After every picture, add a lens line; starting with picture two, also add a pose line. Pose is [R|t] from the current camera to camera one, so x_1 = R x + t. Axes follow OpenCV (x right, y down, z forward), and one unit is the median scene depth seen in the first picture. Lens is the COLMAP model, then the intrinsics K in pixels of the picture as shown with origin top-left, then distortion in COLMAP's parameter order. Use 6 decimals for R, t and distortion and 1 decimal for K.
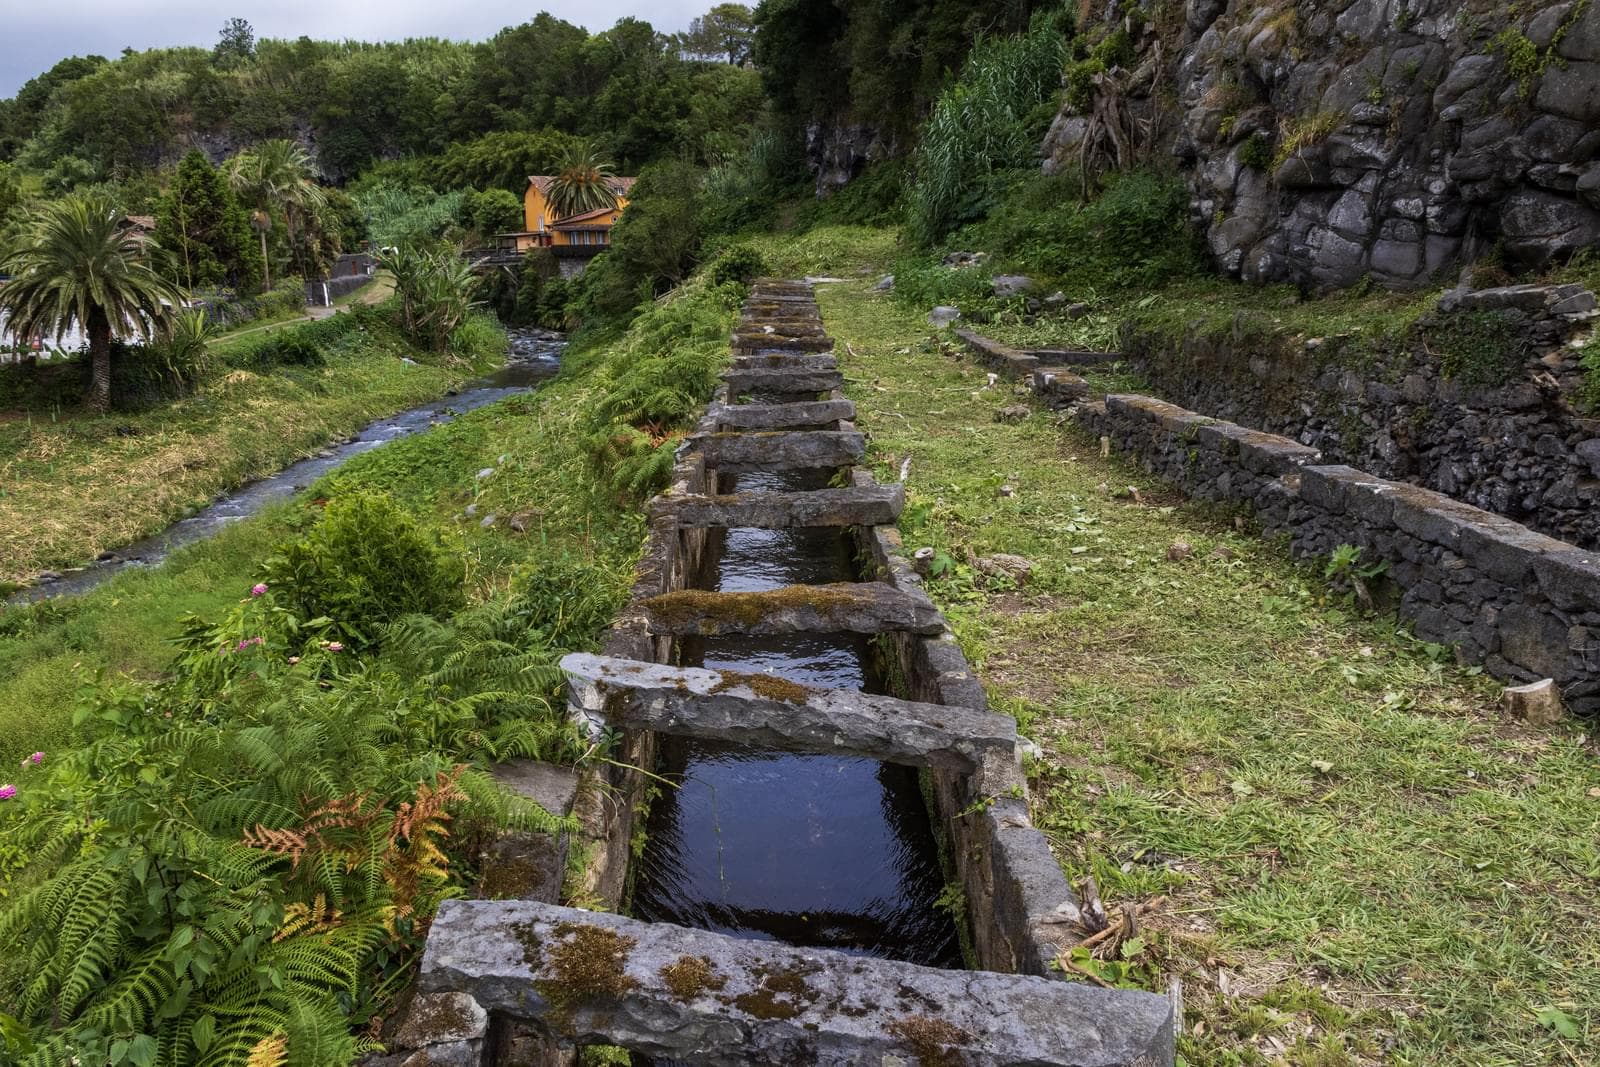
lens RADIAL K [[1306.9, 0, 802.5], [0, 1306.9, 534.0], [0, 0, 1]] dist [0.006793, -0.001956]
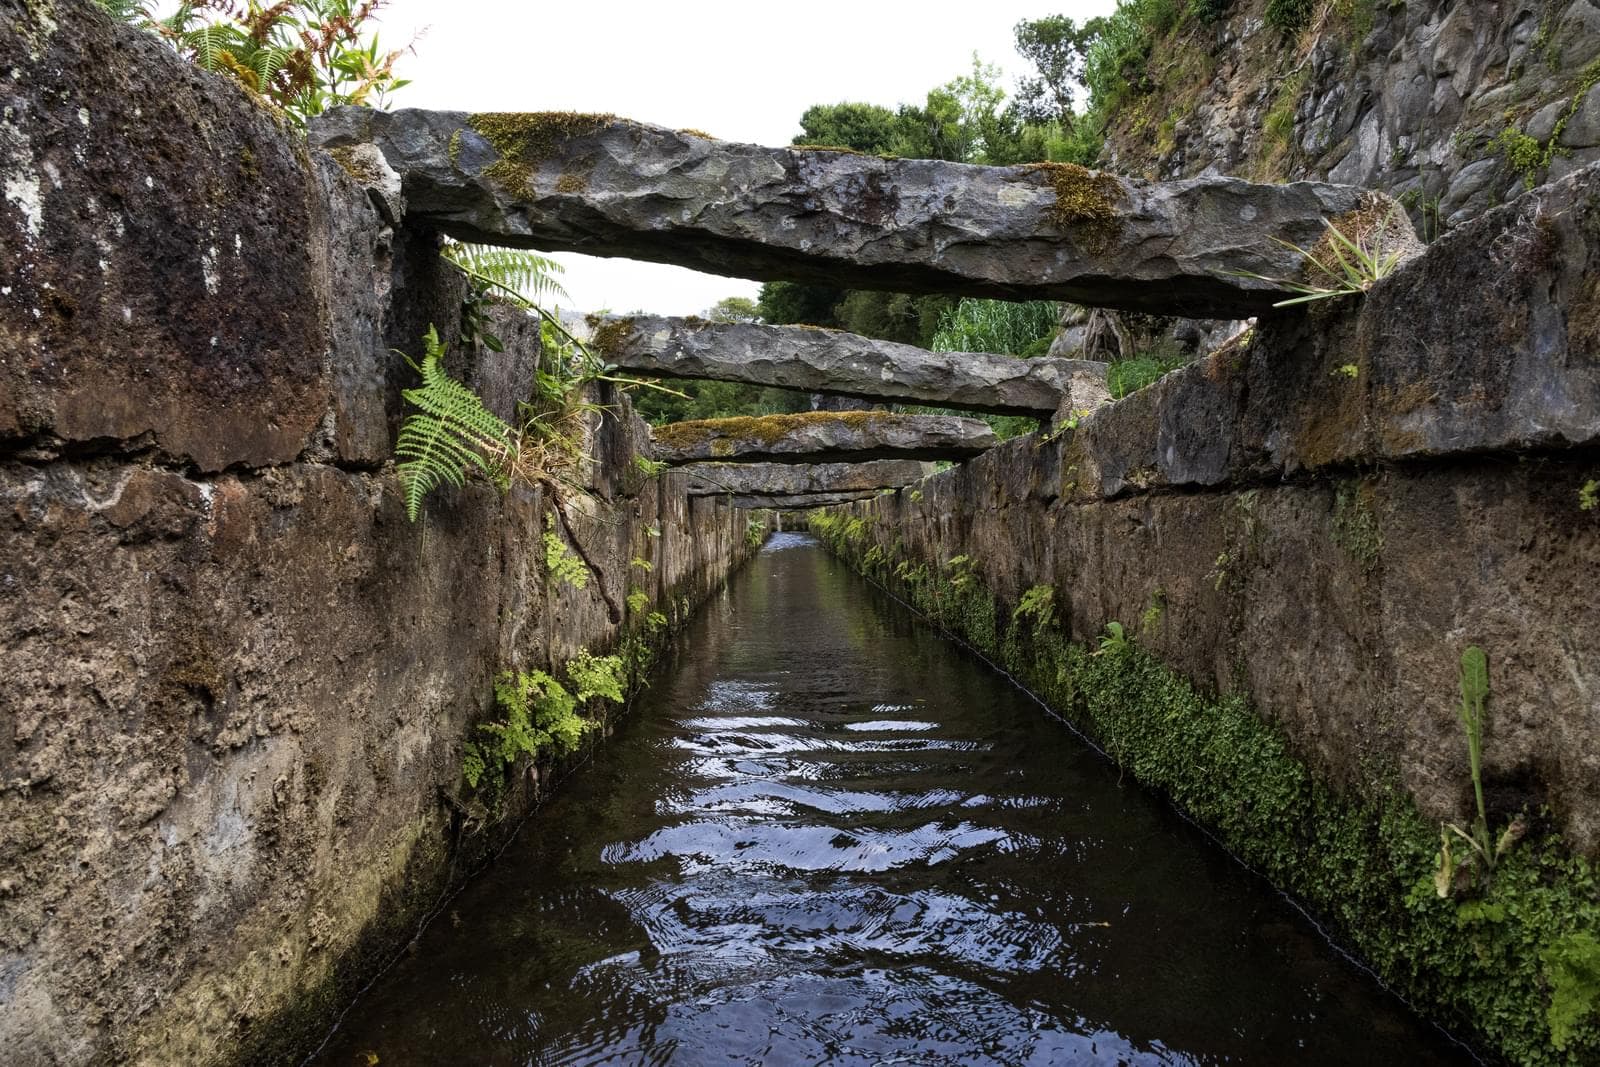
lens RADIAL K [[1306.9, 0, 795.9], [0, 1306.9, 537.2], [0, 0, 1]] dist [0.006793, -0.001956]
pose [[0.999740, -0.020610, -0.009726, -0.022445], [0.018155, 0.978227, -0.206743, 0.420317], [0.013775, 0.206513, 0.978347, 0.236302]]
